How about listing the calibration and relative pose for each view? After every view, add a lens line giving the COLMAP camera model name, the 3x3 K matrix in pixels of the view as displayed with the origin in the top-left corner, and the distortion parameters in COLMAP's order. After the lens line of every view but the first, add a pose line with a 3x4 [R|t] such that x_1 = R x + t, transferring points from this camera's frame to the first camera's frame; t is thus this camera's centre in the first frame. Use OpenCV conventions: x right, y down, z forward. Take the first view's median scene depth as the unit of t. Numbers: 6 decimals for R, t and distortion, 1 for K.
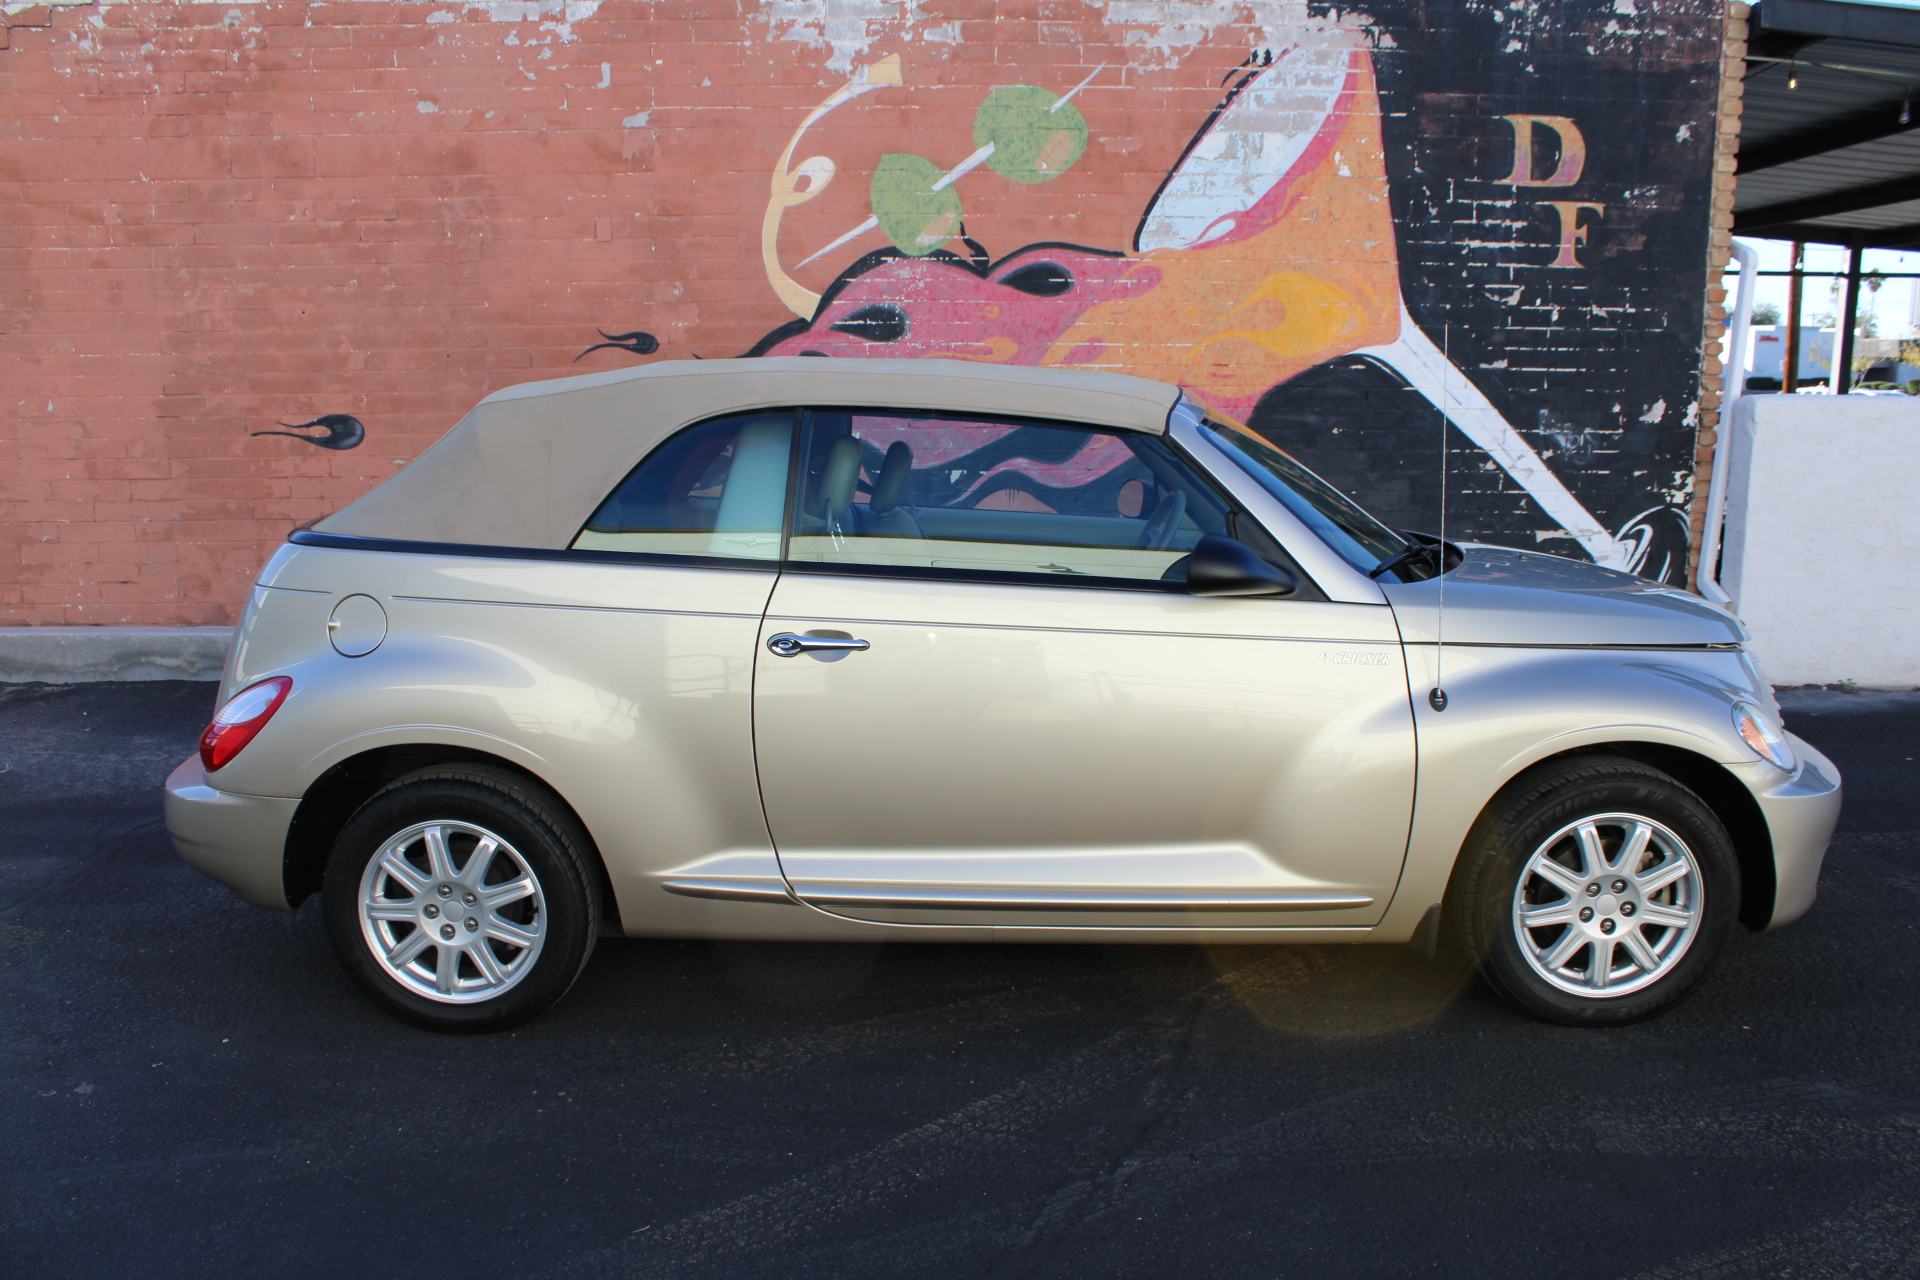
lens RADIAL K [[1601.9, 0, 946.6], [0, 1601.9, 657.8], [0, 0, 1]] dist [-0.167369, 0.157655]
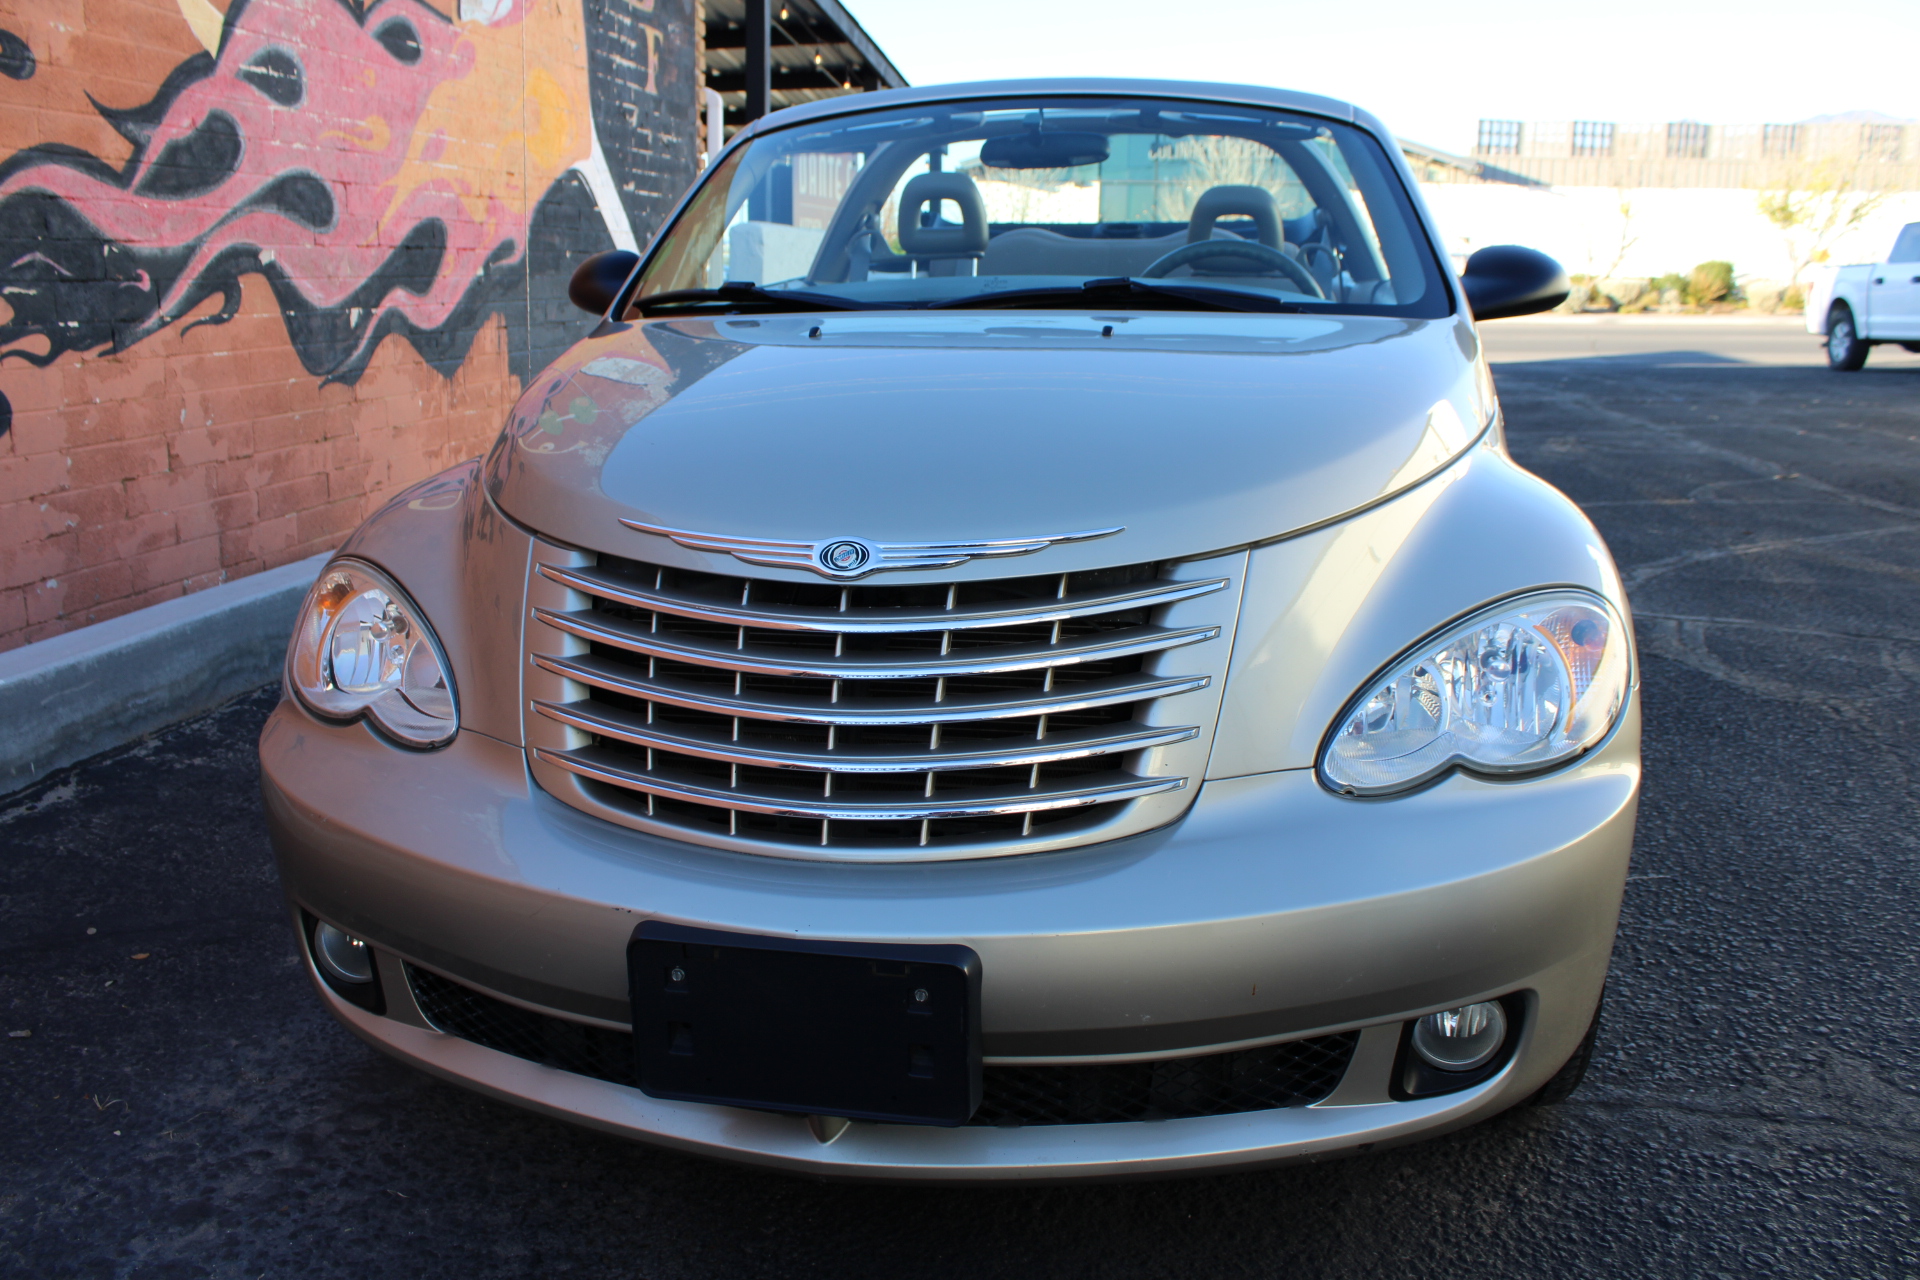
lens RADIAL K [[1594.7, 0, 934.3], [0, 1594.7, 644.2], [0, 0, 1]] dist [-0.163117, 0.146754]
pose [[0.196103, -0.219406, 0.955722, -0.624969], [0.175591, 0.966750, 0.185908, -0.060118], [-0.964734, 0.131359, 0.228109, 0.642072]]
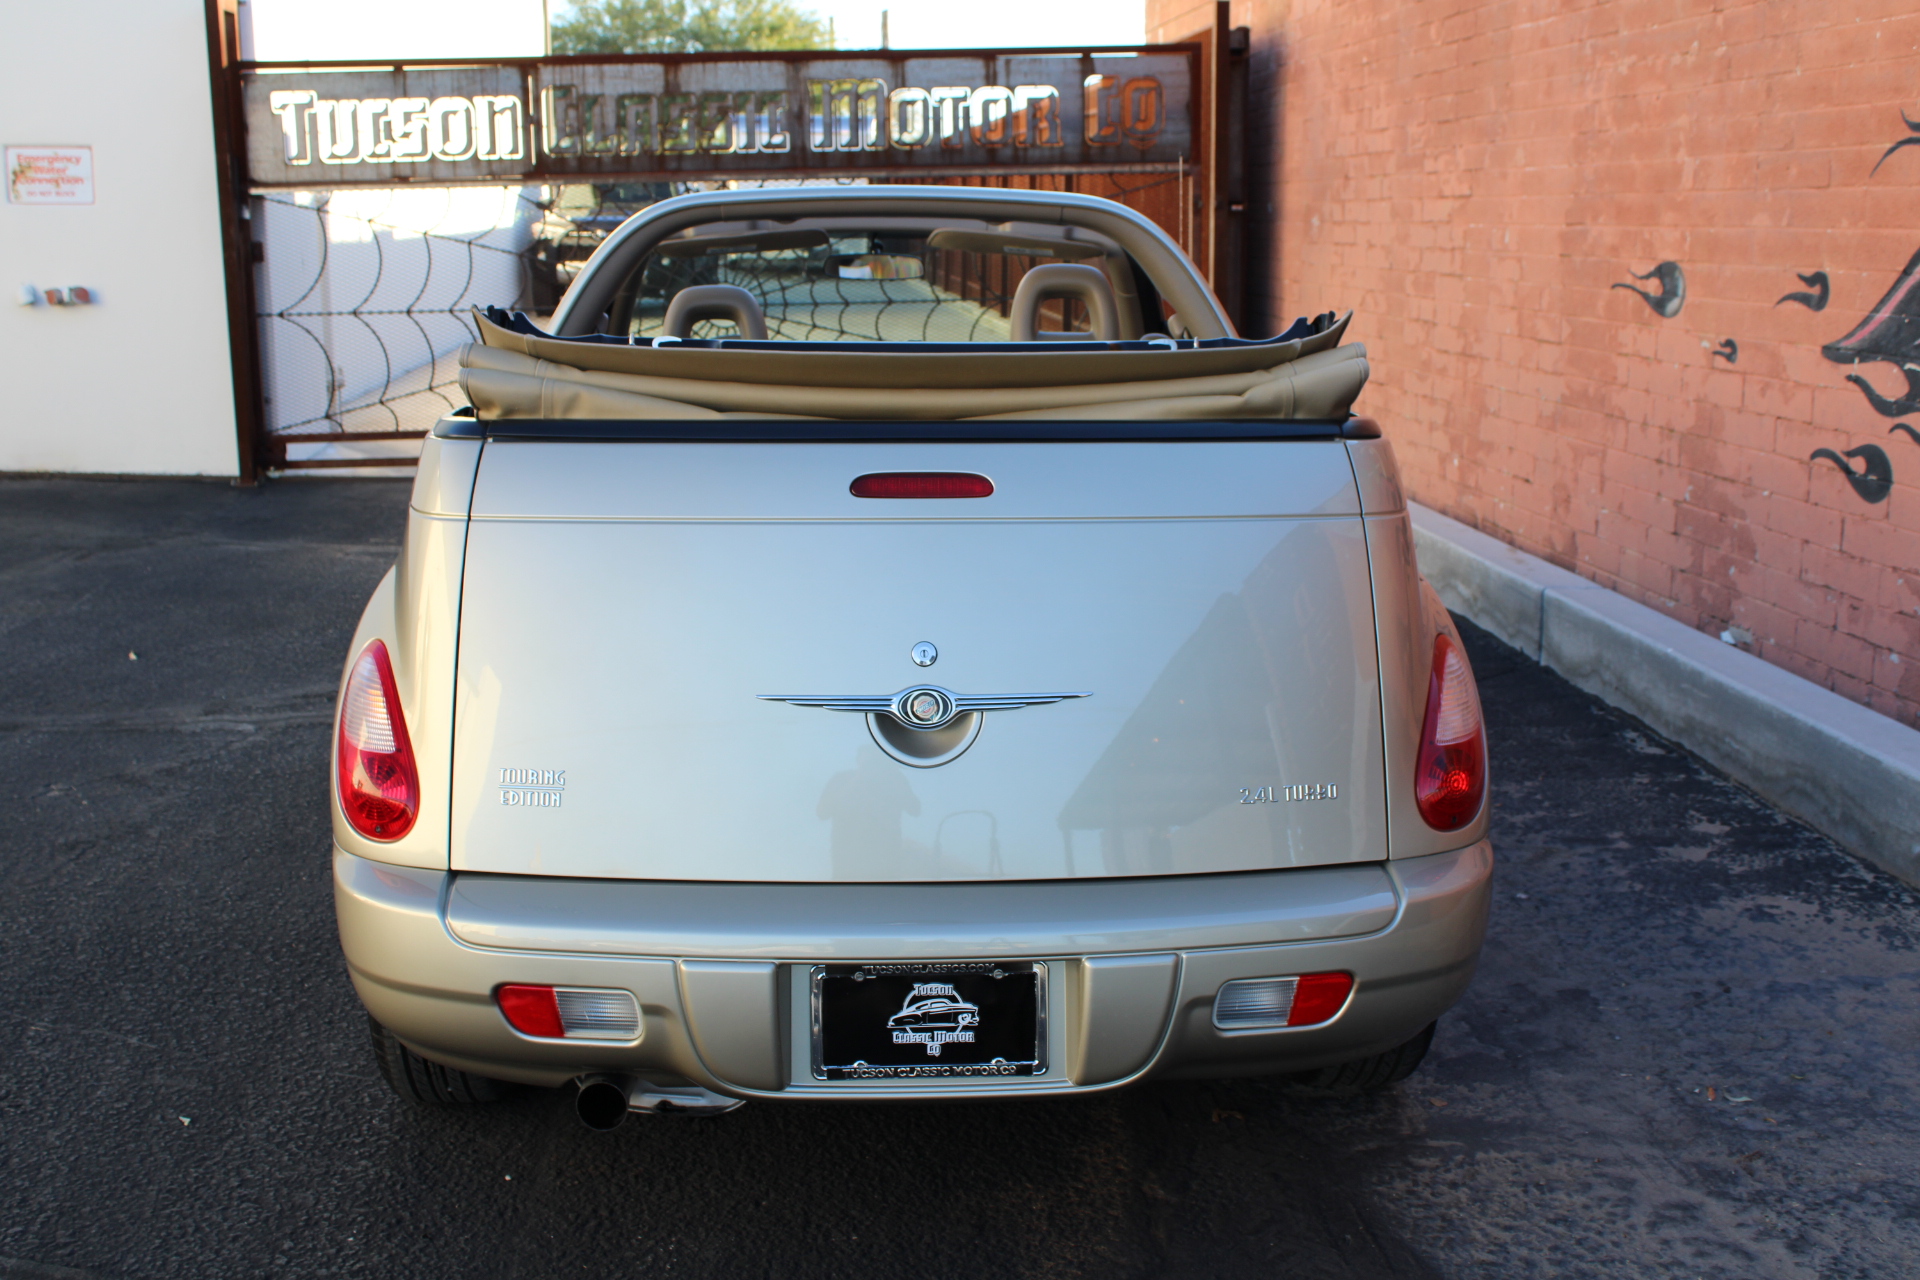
lens RADIAL K [[2087.0, 0, 945.4], [0, 2087.0, 647.8], [0, 0, 1]] dist [-0.062225, 0.000000]
pose [[0.049307, 0.201893, -0.978166, 0.439198], [-0.180627, 0.965011, 0.190073, -0.111285], [0.982315, 0.167312, 0.084049, 0.672012]]
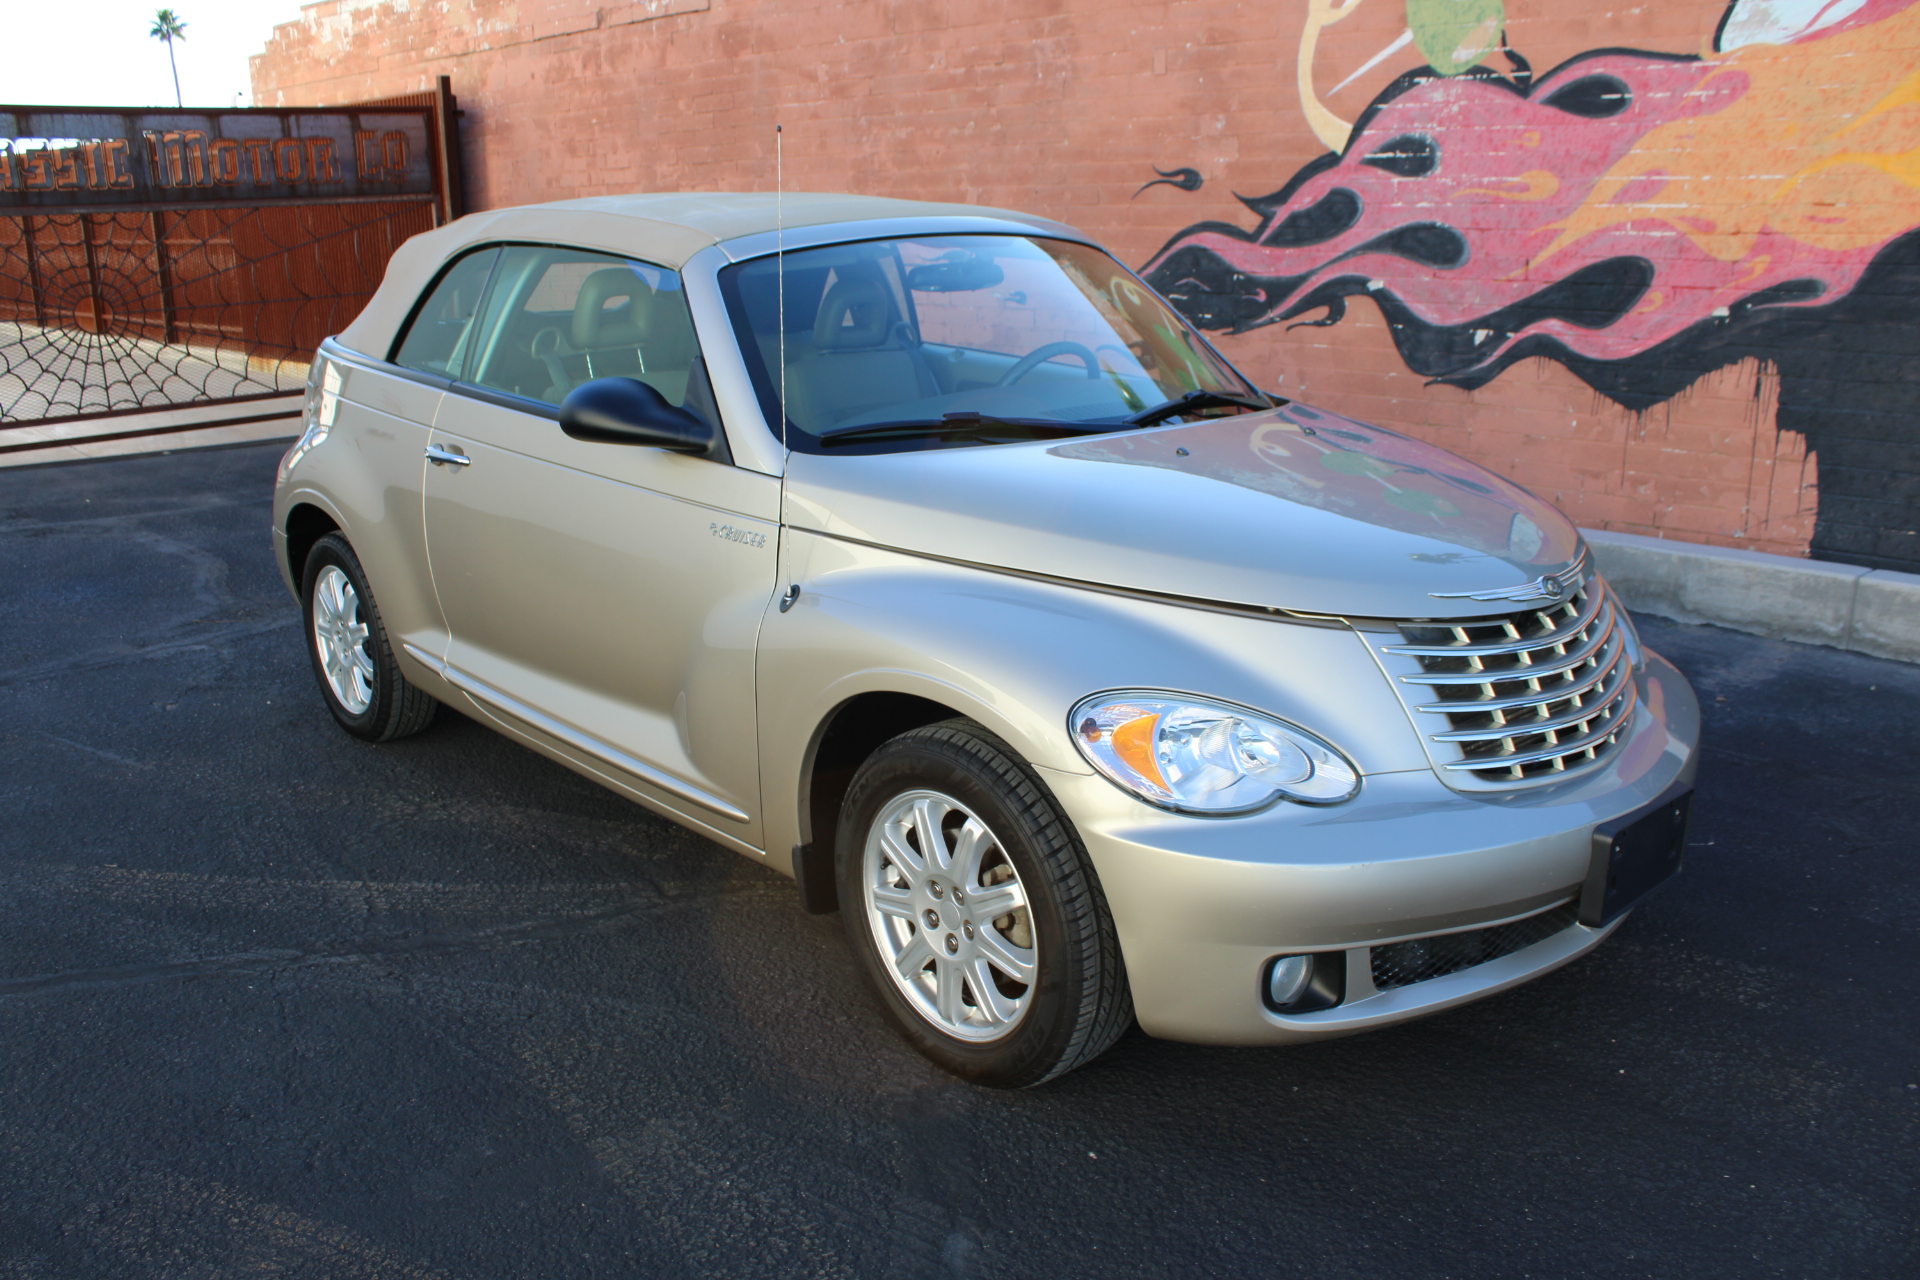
lens RADIAL K [[1594.7, 0, 949.8], [0, 1594.7, 646.5], [0, 0, 1]] dist [-0.163117, 0.146754]
pose [[0.688158, 0.184169, -0.701798, 0.433228], [-0.122769, 0.982858, 0.137543, -0.032159], [0.715099, -0.008493, 0.698972, 0.222330]]
